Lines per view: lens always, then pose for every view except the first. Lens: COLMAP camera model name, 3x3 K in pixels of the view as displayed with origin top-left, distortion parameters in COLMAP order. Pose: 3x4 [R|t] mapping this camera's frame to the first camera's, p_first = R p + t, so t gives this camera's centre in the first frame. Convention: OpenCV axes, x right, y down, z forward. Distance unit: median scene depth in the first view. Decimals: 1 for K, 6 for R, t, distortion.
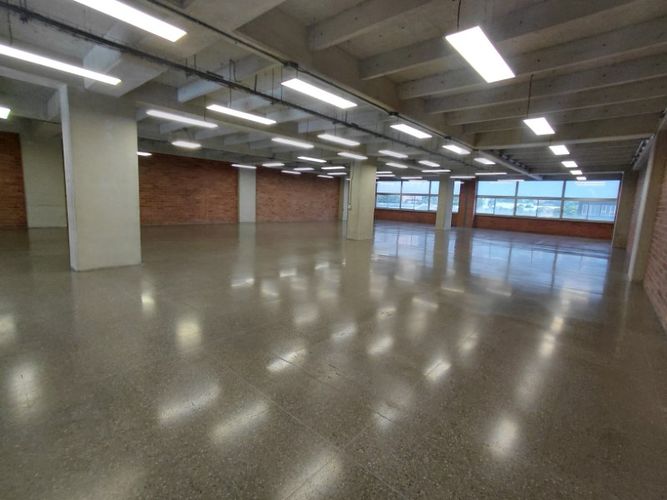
lens RADIAL K [[311.5, 0, 343.7], [0, 311.5, 243.2], [0, 0, 1]] dist [-0.009013, 0.006742]
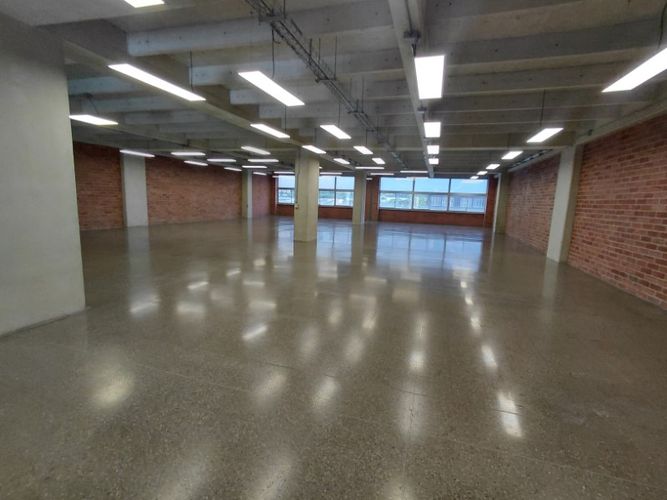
lens RADIAL K [[311.5, 0, 341.5], [0, 311.5, 240.5], [0, 0, 1]] dist [-0.009013, 0.006742]
pose [[0.913064, -0.063500, 0.402841, -0.152951], [0.057690, 0.997981, 0.026554, -0.021570], [-0.403714, -0.001006, 0.914885, 0.083509]]
